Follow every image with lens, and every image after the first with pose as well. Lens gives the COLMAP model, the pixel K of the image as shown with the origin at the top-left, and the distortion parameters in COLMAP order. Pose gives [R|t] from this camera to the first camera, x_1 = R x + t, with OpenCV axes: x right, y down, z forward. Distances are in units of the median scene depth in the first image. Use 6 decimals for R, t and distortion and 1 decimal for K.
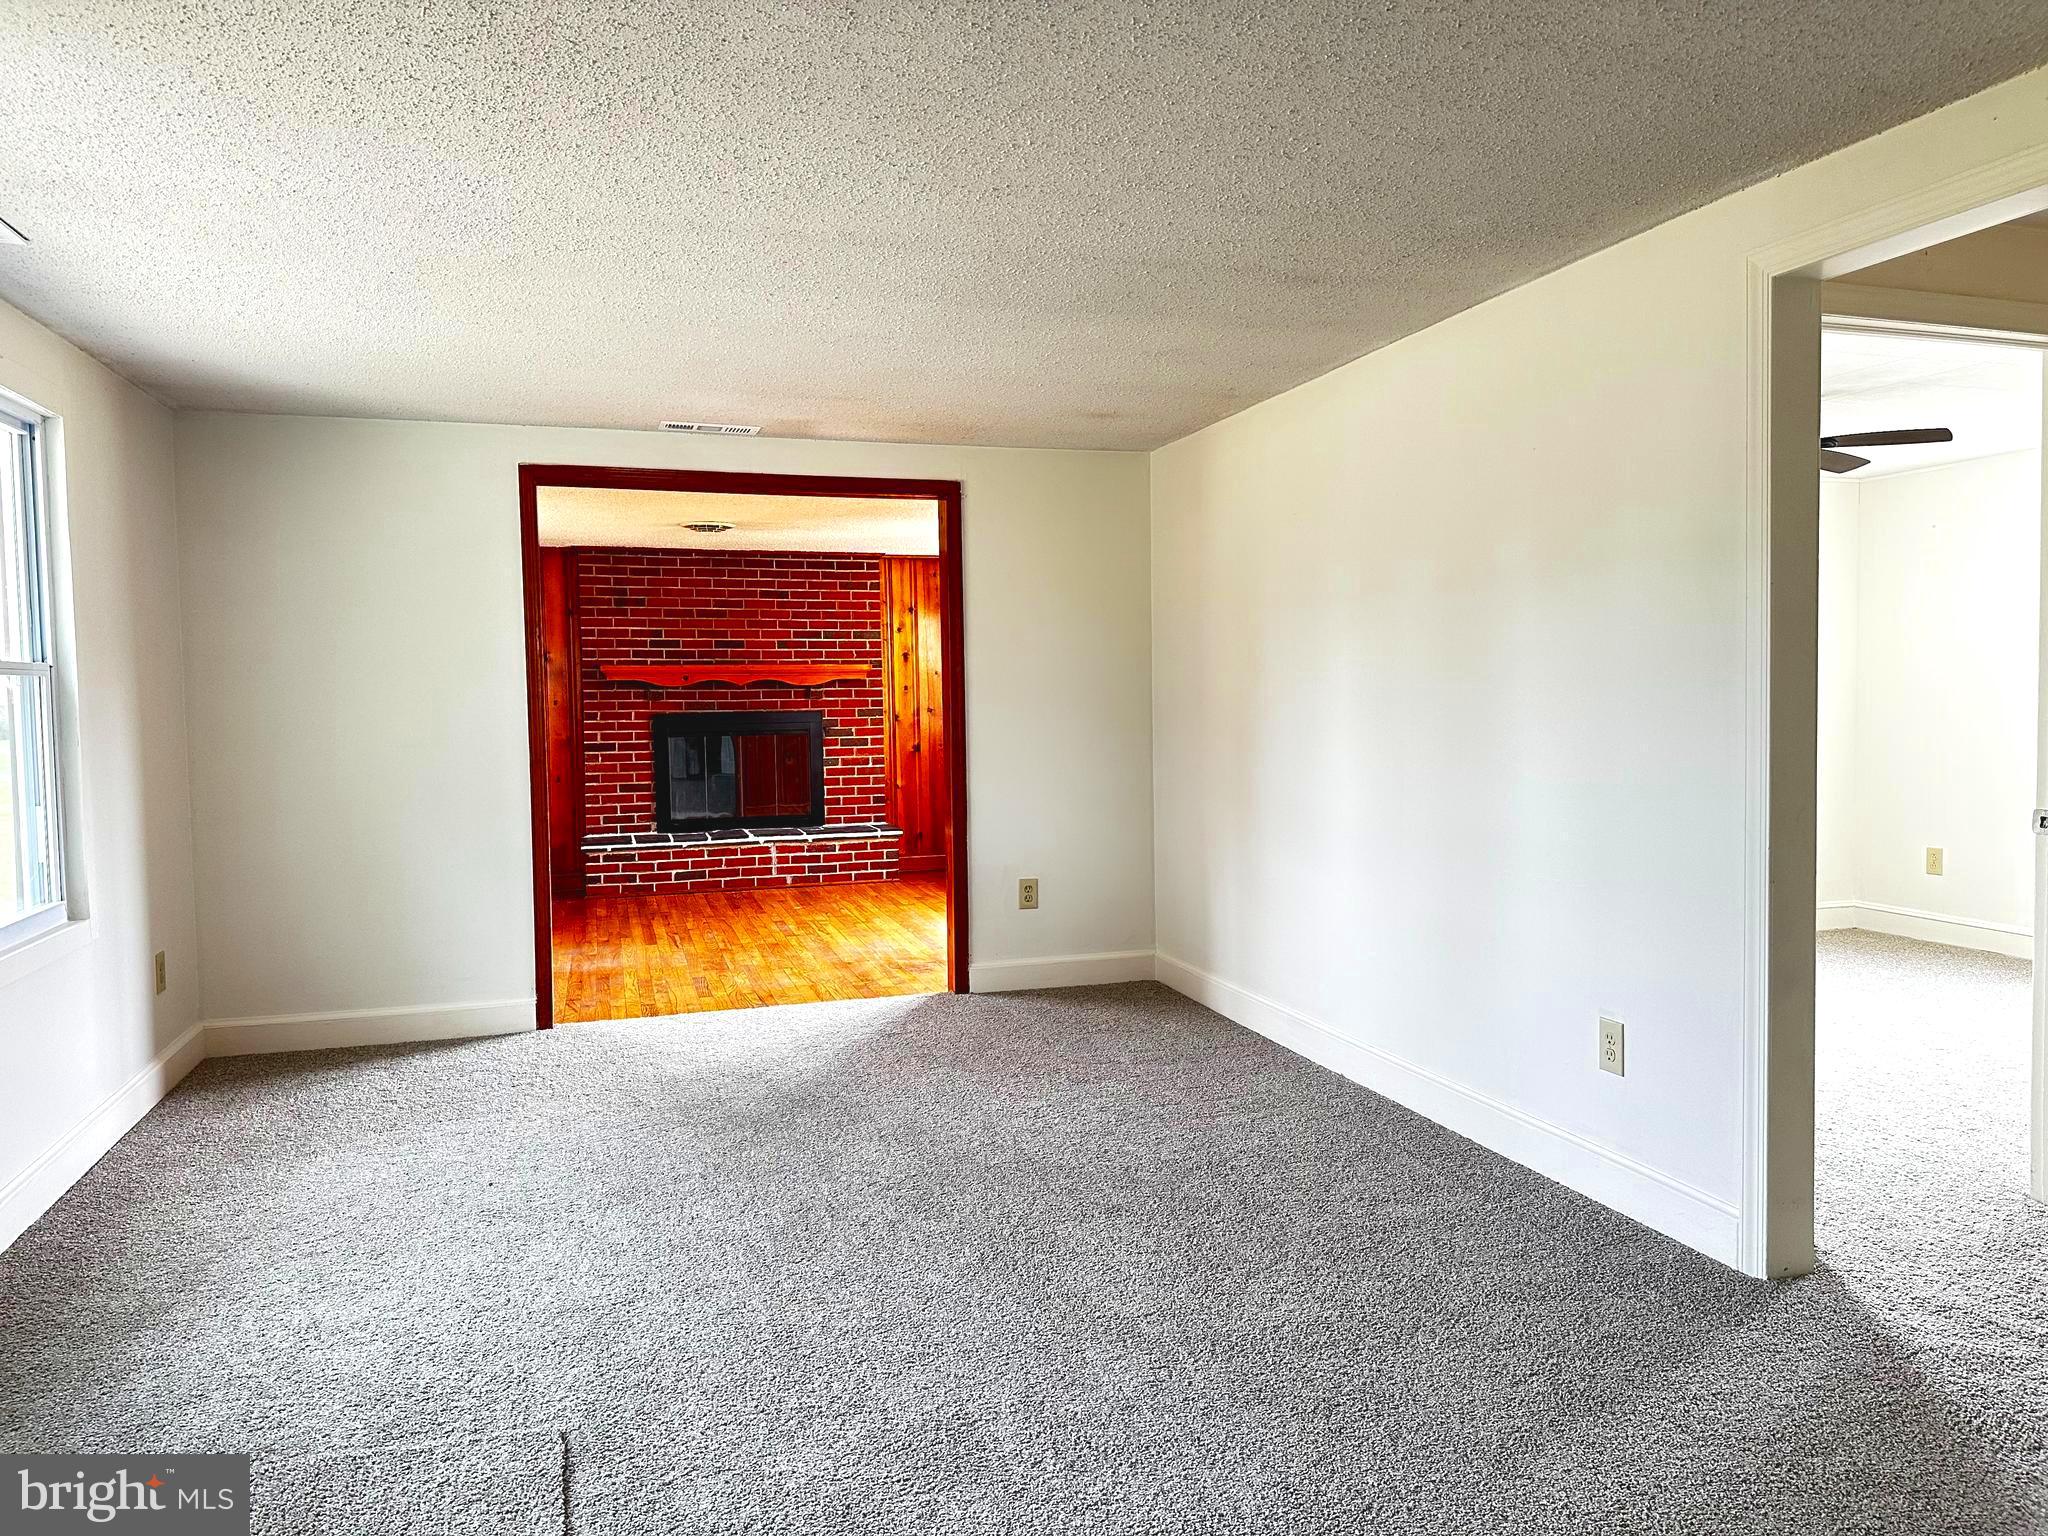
lens RADIAL K [[1416.5, 0, 1040.1], [0, 1416.5, 766.5], [0, 0, 1]] dist [0.131308, -0.202542]
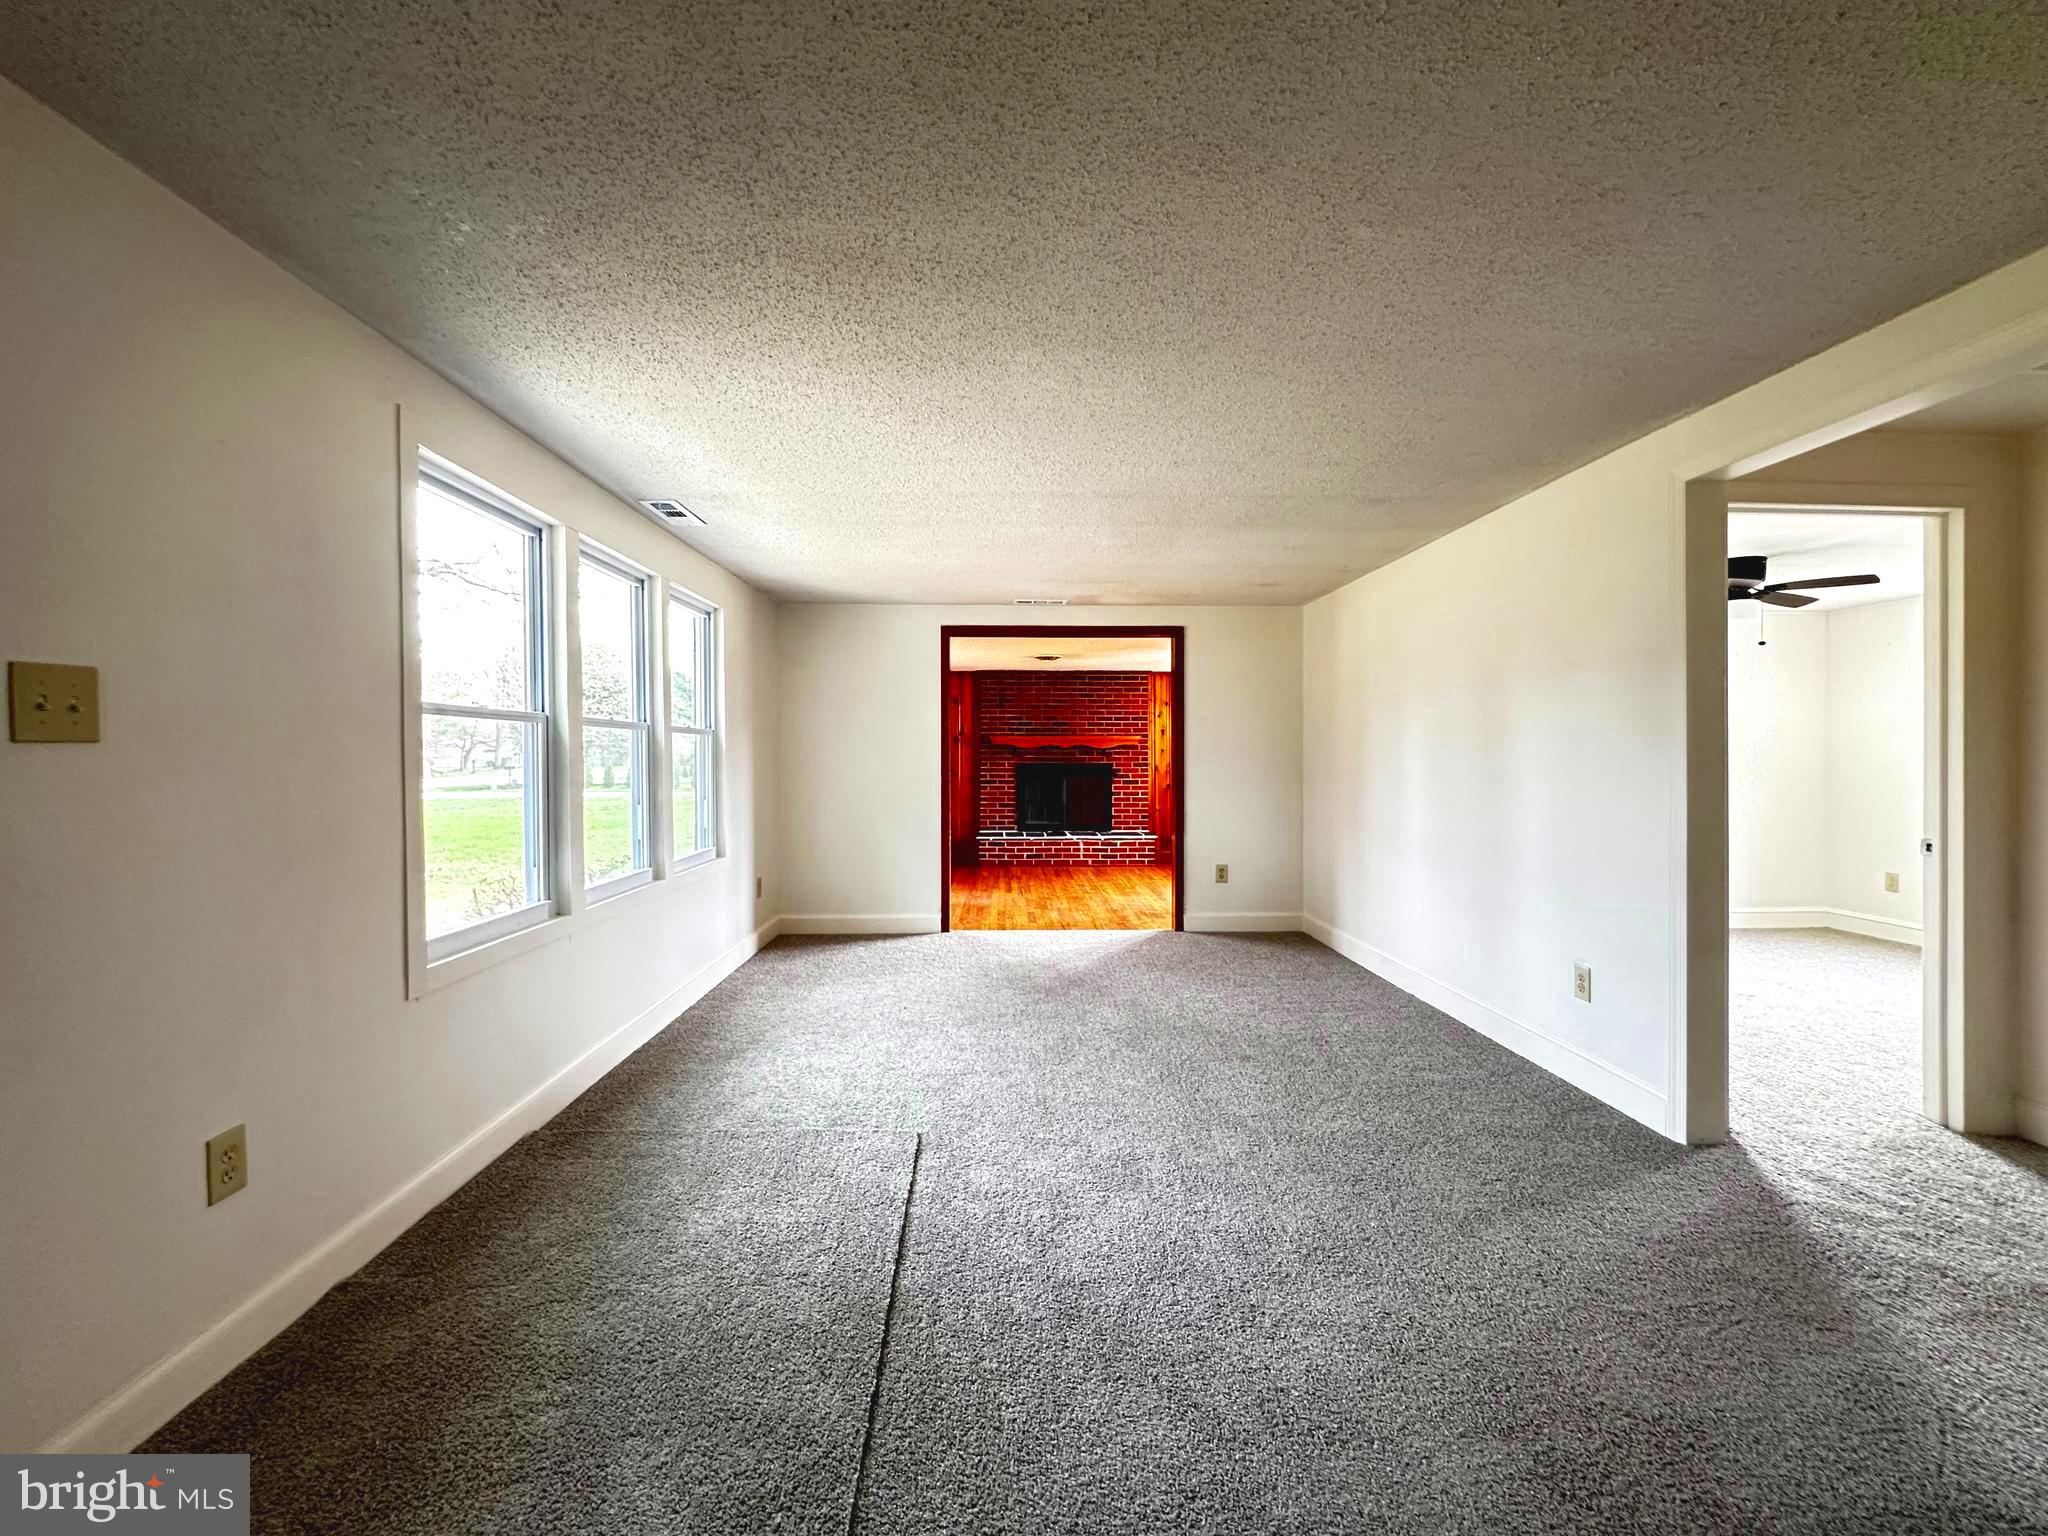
lens RADIAL K [[854.1, 0, 1029.8], [0, 854.1, 764.2], [0, 0, 1]] dist [0.000242, -0.000161]
pose [[0.964112, 0.016013, -0.265012, 0.036168], [-0.027505, 0.998833, -0.039710, 0.008043], [0.264067, 0.045574, 0.963427, -0.020683]]
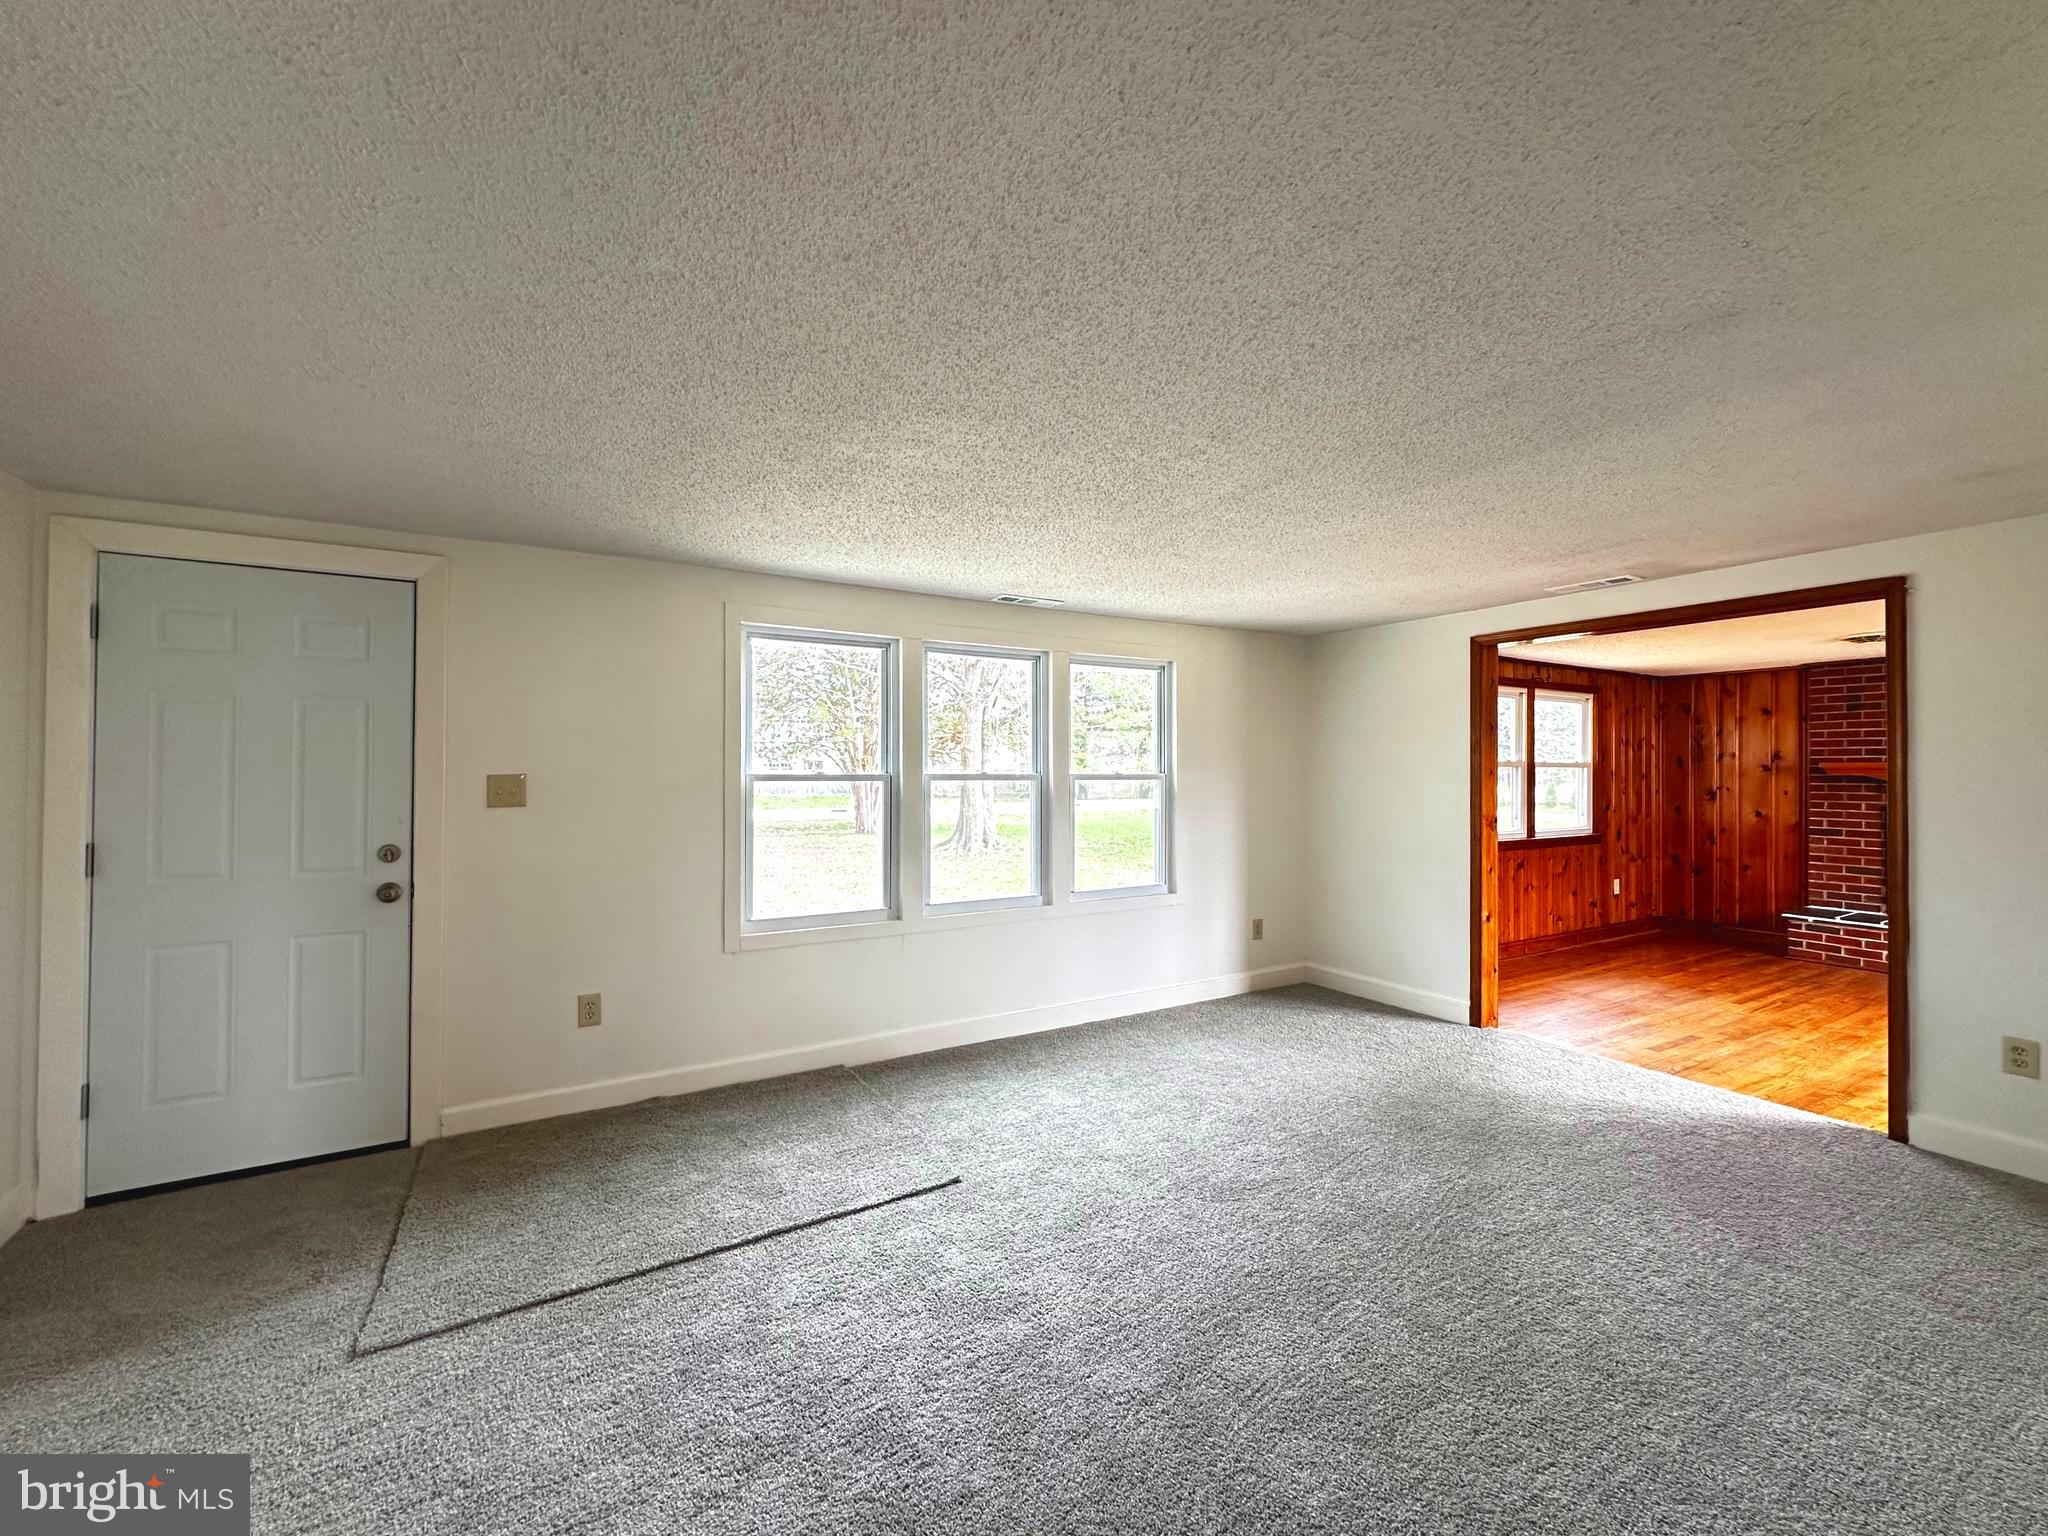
lens RADIAL K [[839.7, 0, 1025.1], [0, 839.7, 765.0], [0, 0, 1]] dist [-0.001074, -0.000420]
pose [[0.233431, 0.006077, -0.972354, 0.308050], [-0.056889, 0.998353, -0.007418, -0.038966], [0.970708, 0.057048, 0.233392, 0.304627]]
